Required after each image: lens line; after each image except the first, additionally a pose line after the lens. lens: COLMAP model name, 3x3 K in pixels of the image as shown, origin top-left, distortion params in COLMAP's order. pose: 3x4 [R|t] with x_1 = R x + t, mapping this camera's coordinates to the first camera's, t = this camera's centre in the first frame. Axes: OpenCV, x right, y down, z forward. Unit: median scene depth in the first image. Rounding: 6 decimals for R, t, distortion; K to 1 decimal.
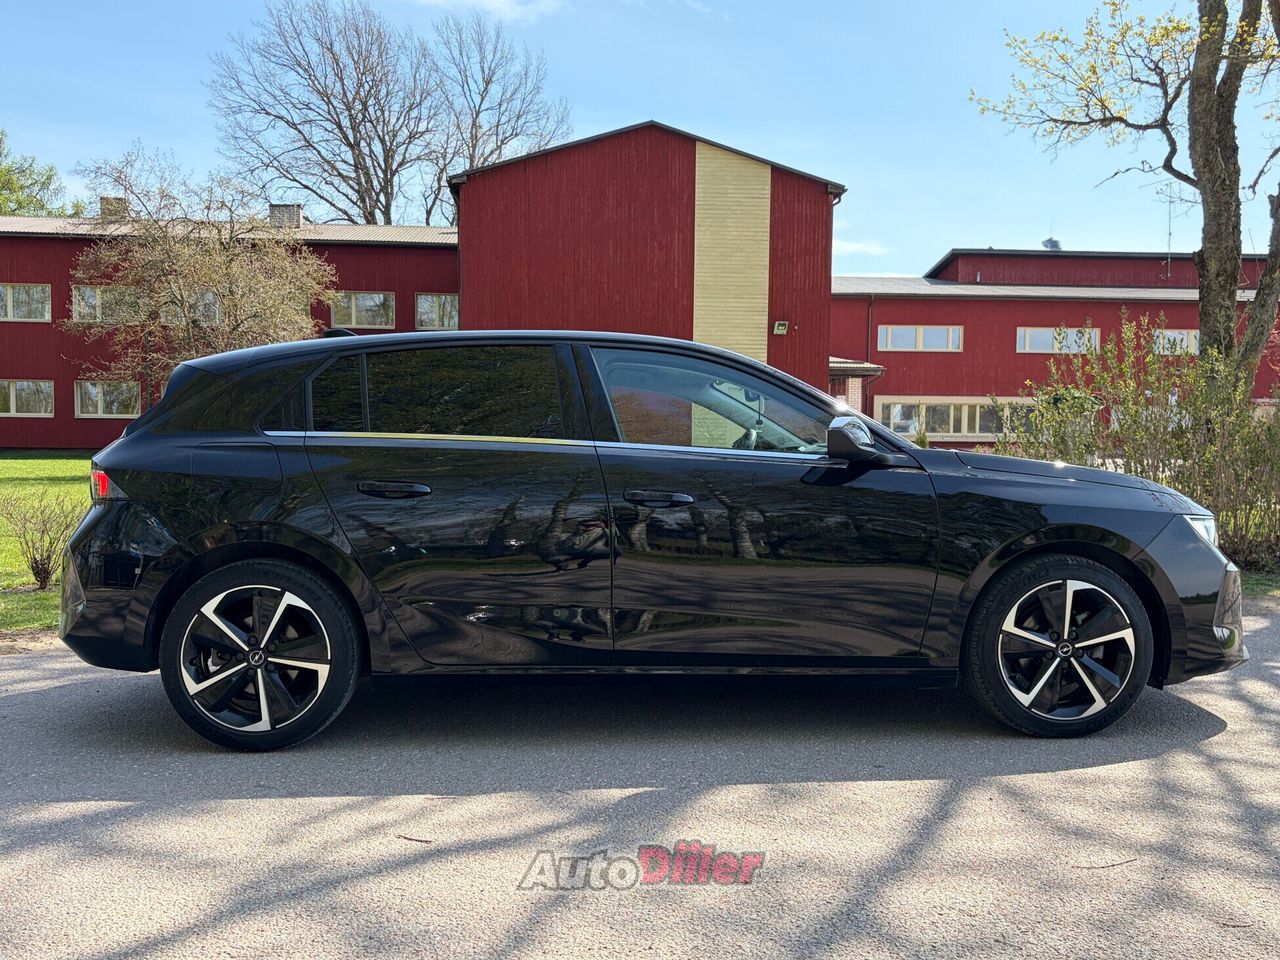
lens RADIAL K [[1172.2, 0, 641.9], [0, 1172.2, 483.4], [0, 0, 1]] dist [0.017859, 0.000000]
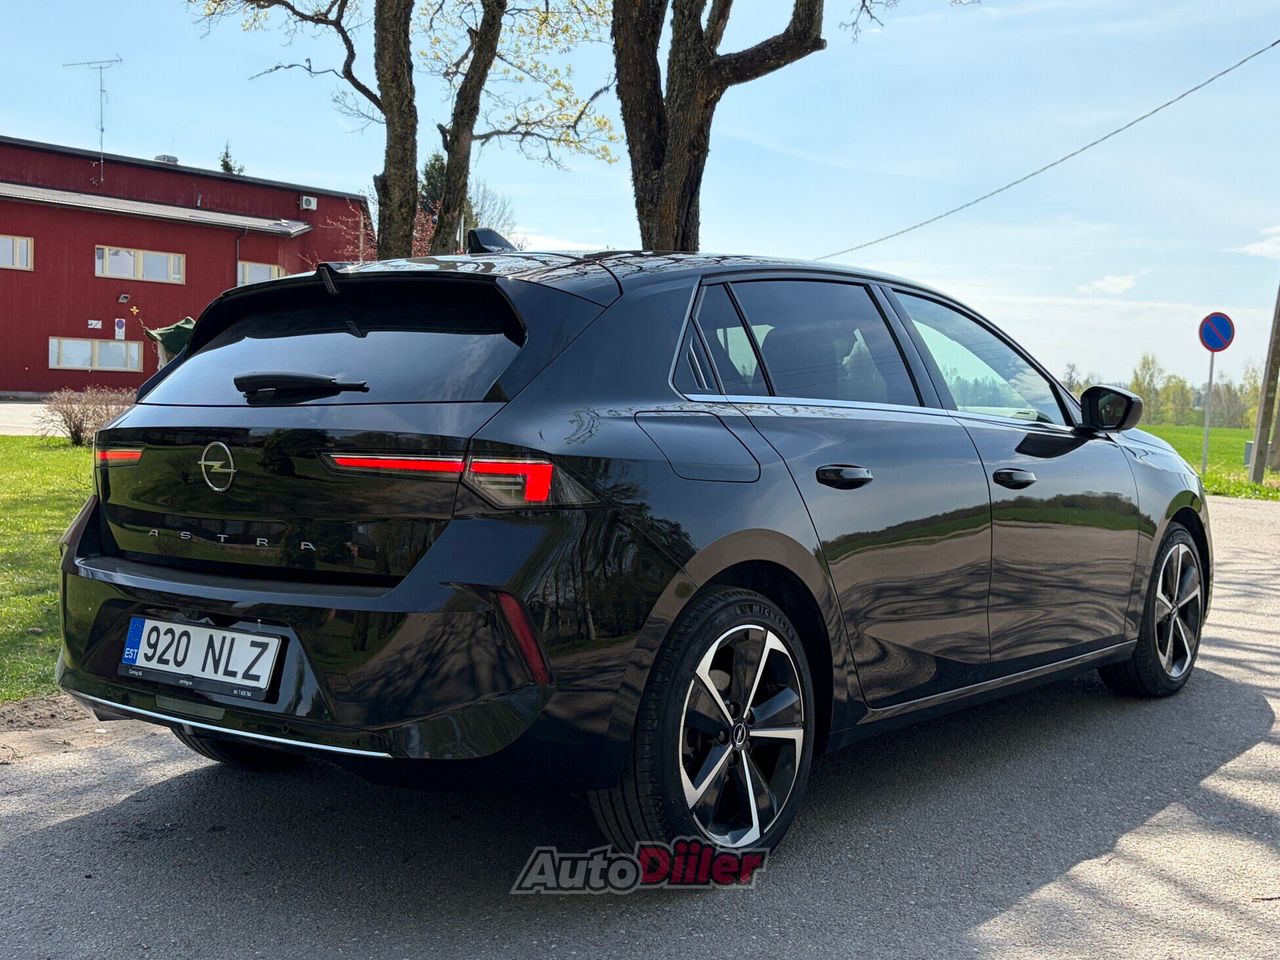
lens RADIAL K [[1463.8, 0, 634.0], [0, 1463.8, 486.1], [0, 0, 1]] dist [0.026971, 0.000000]
pose [[0.686668, -0.029811, 0.726359, -0.209530], [0.003543, 0.999284, 0.037664, -0.005136], [-0.726962, -0.023289, 0.686283, 0.102082]]
